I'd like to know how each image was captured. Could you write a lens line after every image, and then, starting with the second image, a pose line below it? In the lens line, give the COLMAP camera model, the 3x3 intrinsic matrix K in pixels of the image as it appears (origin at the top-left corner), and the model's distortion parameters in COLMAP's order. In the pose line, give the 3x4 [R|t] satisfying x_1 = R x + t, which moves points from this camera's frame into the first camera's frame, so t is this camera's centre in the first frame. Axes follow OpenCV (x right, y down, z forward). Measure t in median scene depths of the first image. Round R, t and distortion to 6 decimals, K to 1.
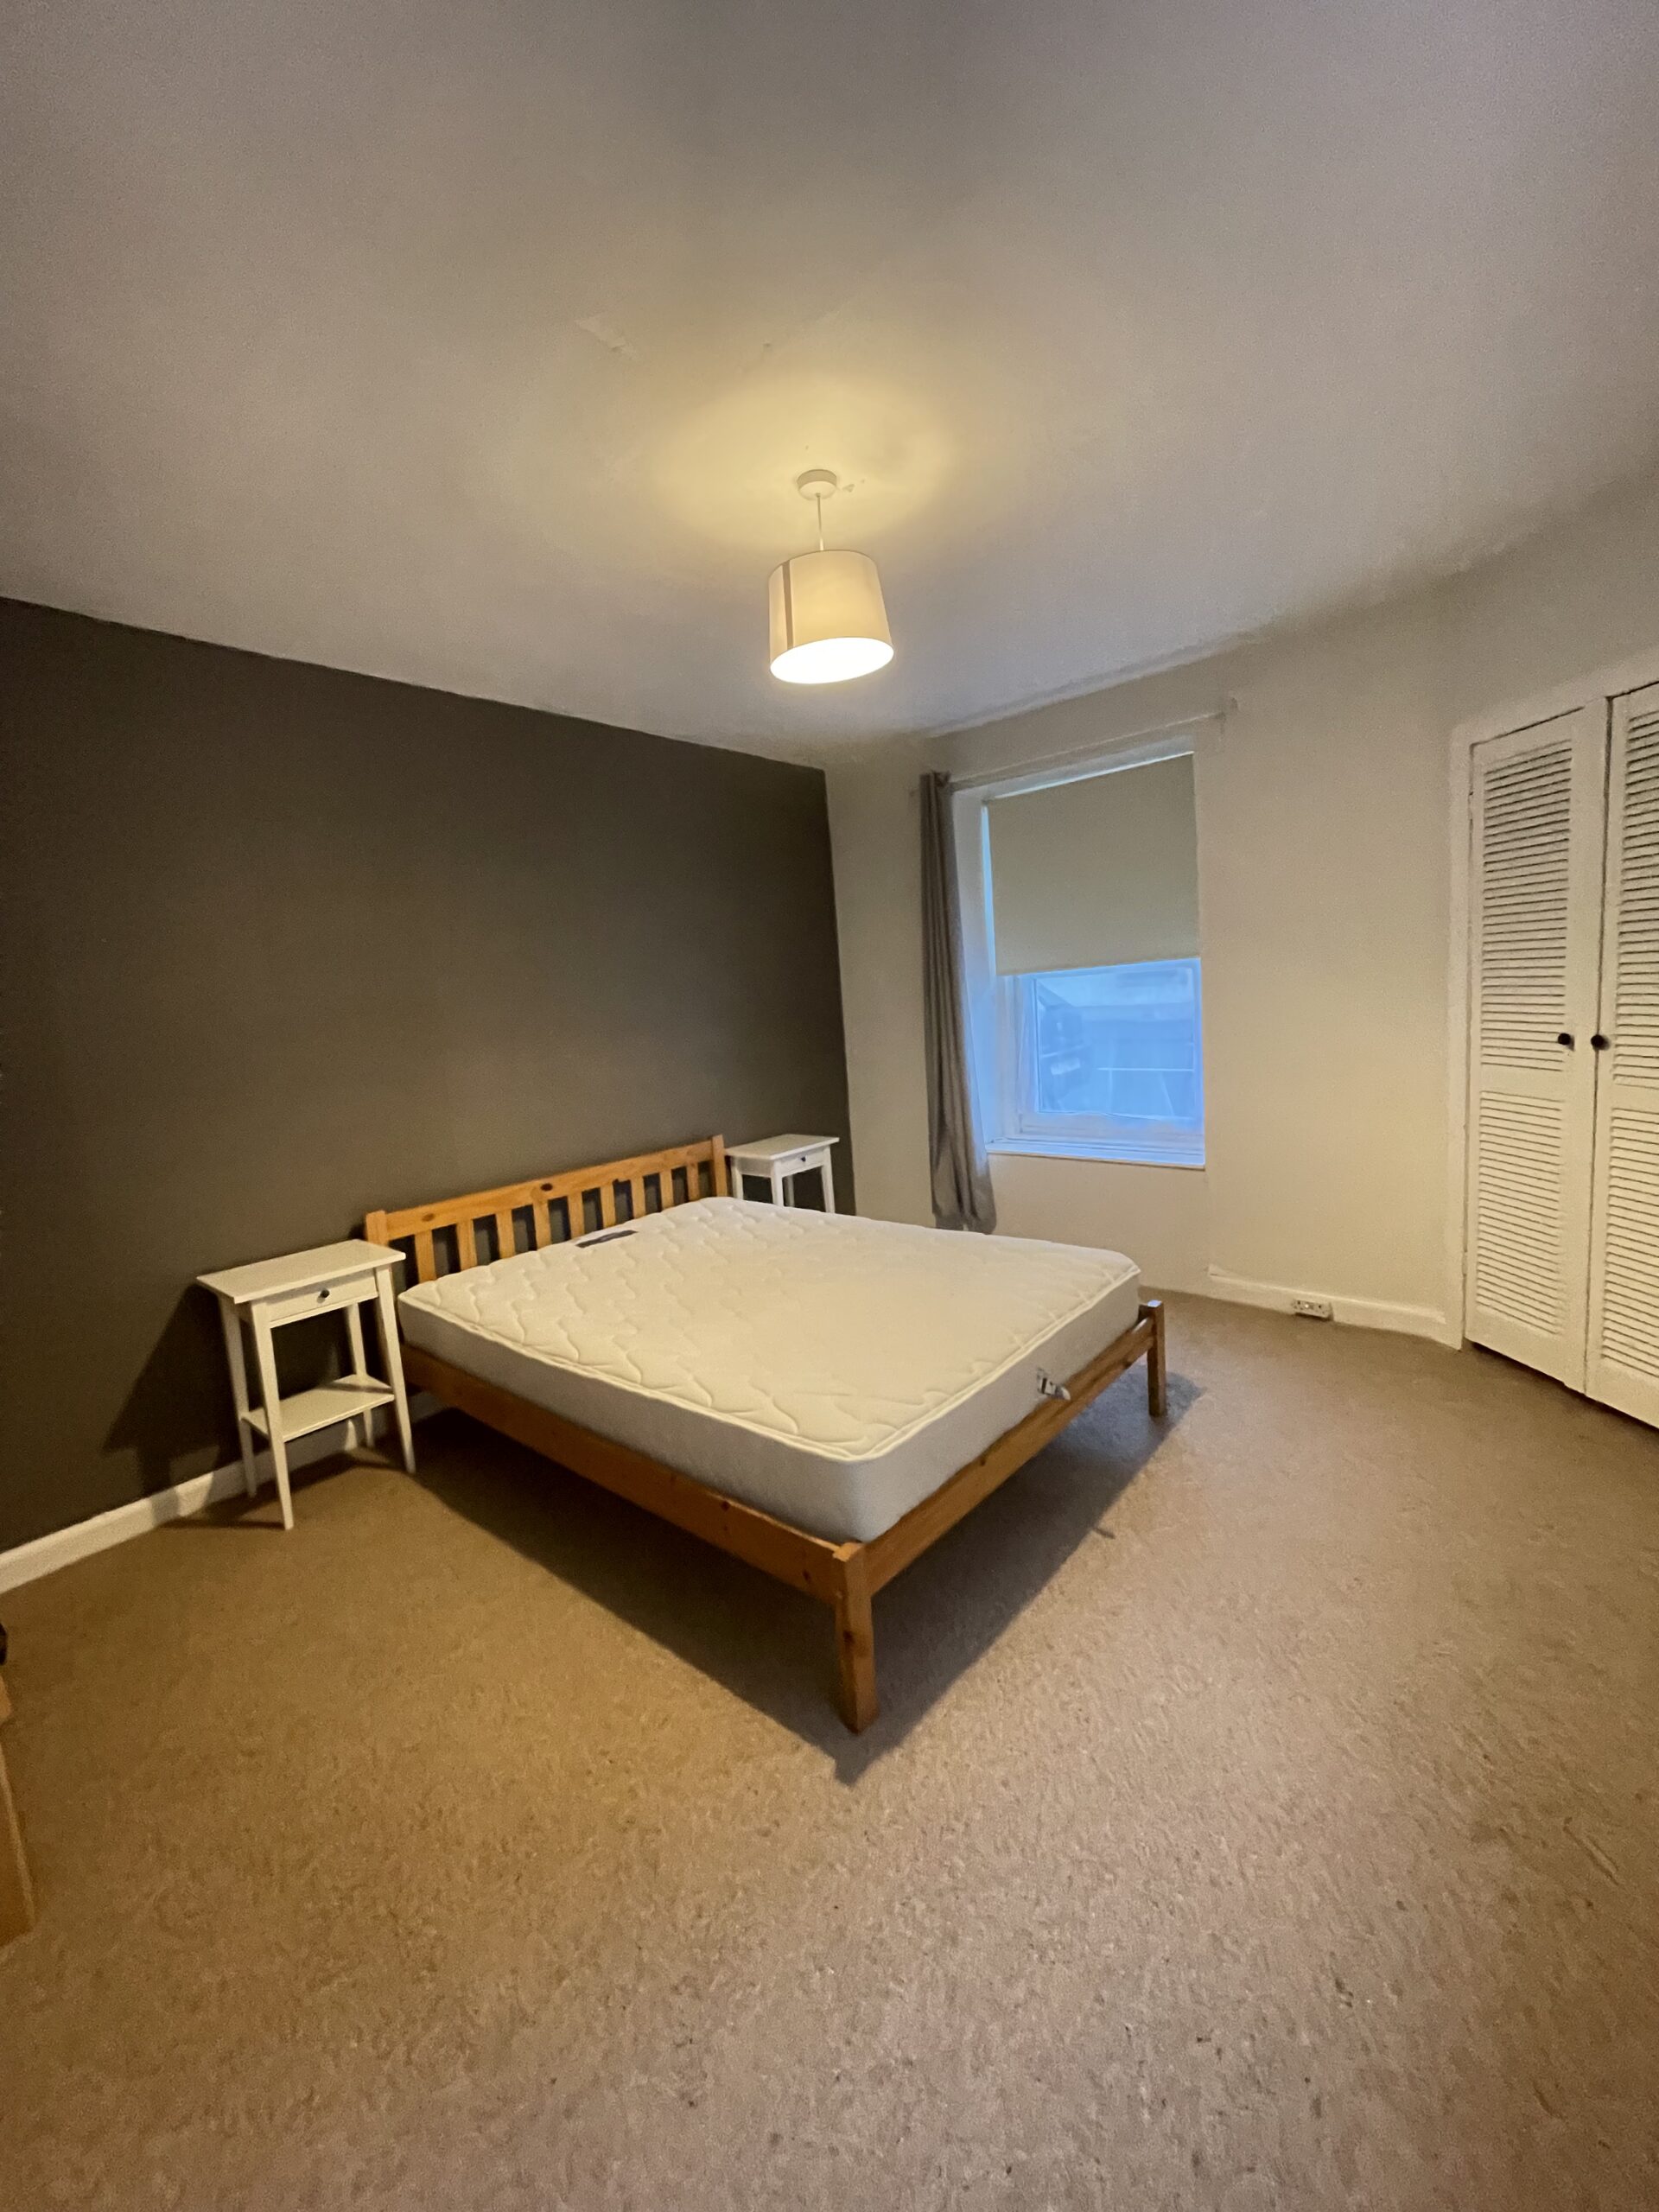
lens RADIAL K [[888.4, 0, 822.1], [0, 888.4, 1103.8], [0, 0, 1]] dist [-0.000689, -0.000115]
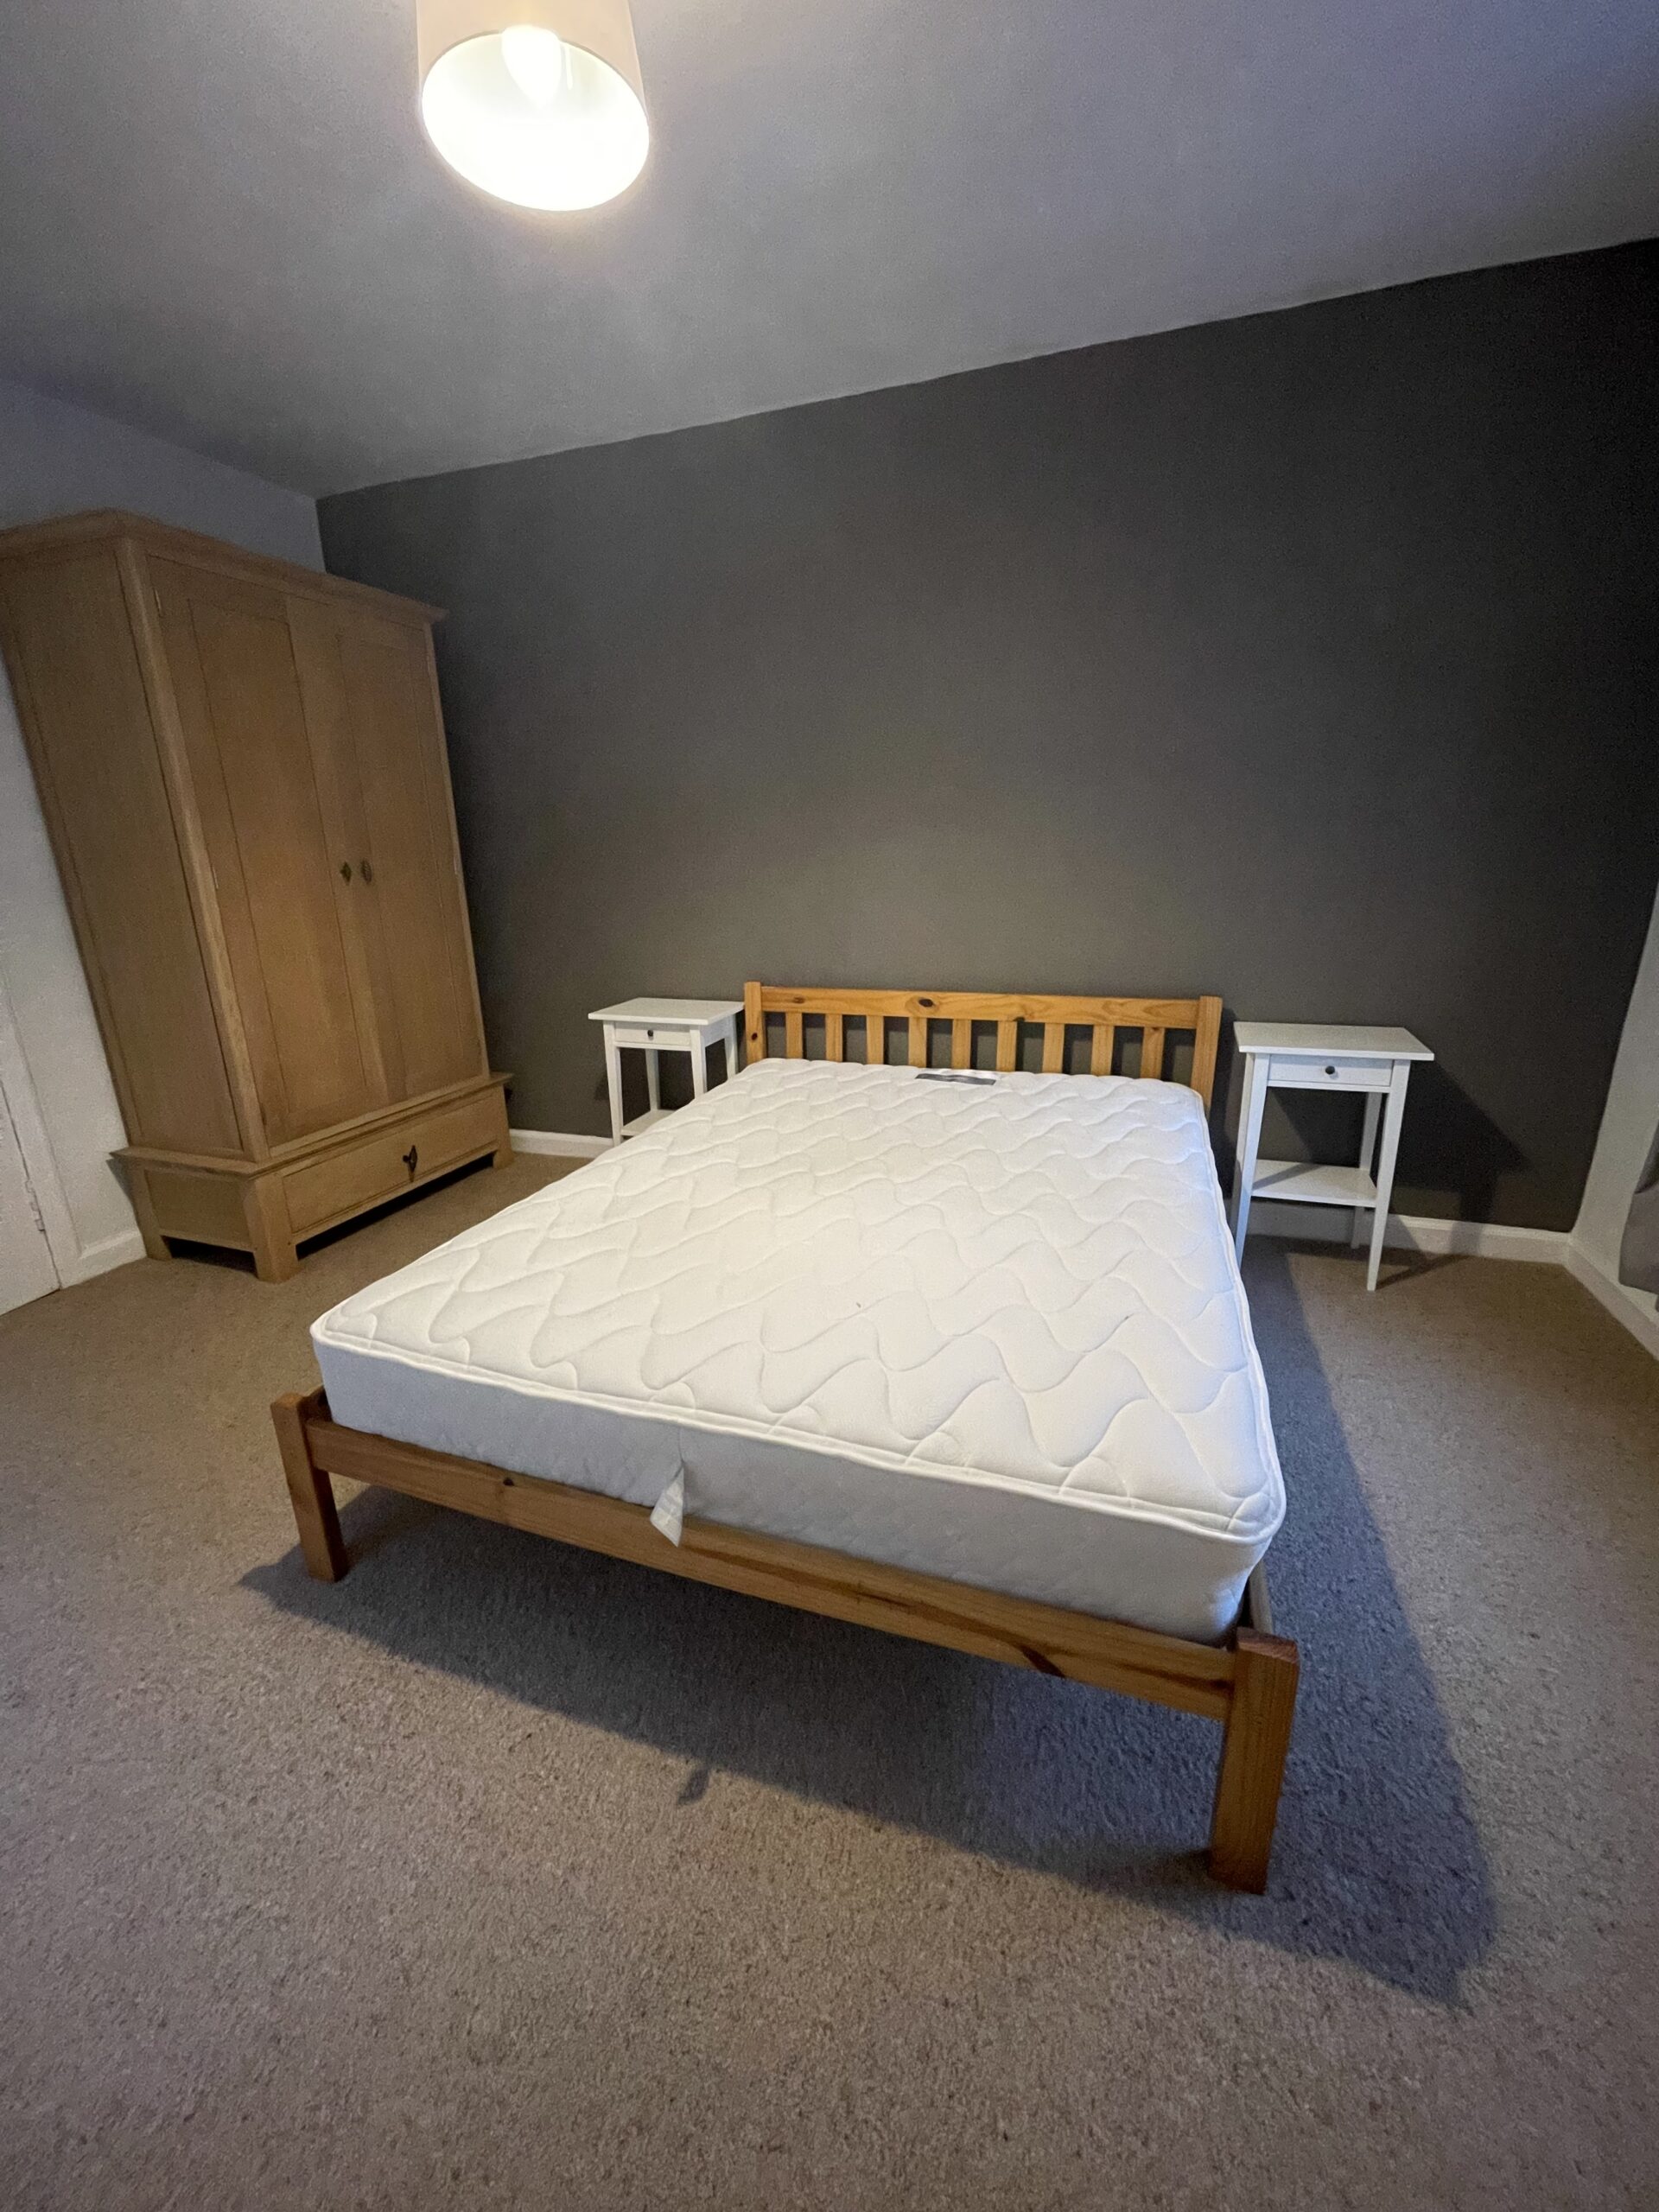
lens RADIAL K [[888.4, 0, 822.1], [0, 888.4, 1103.8], [0, 0, 1]] dist [-0.000689, -0.000115]
pose [[0.362721, 0.346569, -0.865057, 0.448630], [-0.101064, 0.937429, 0.333187, -0.095140], [0.926401, -0.033428, 0.375051, 0.554786]]
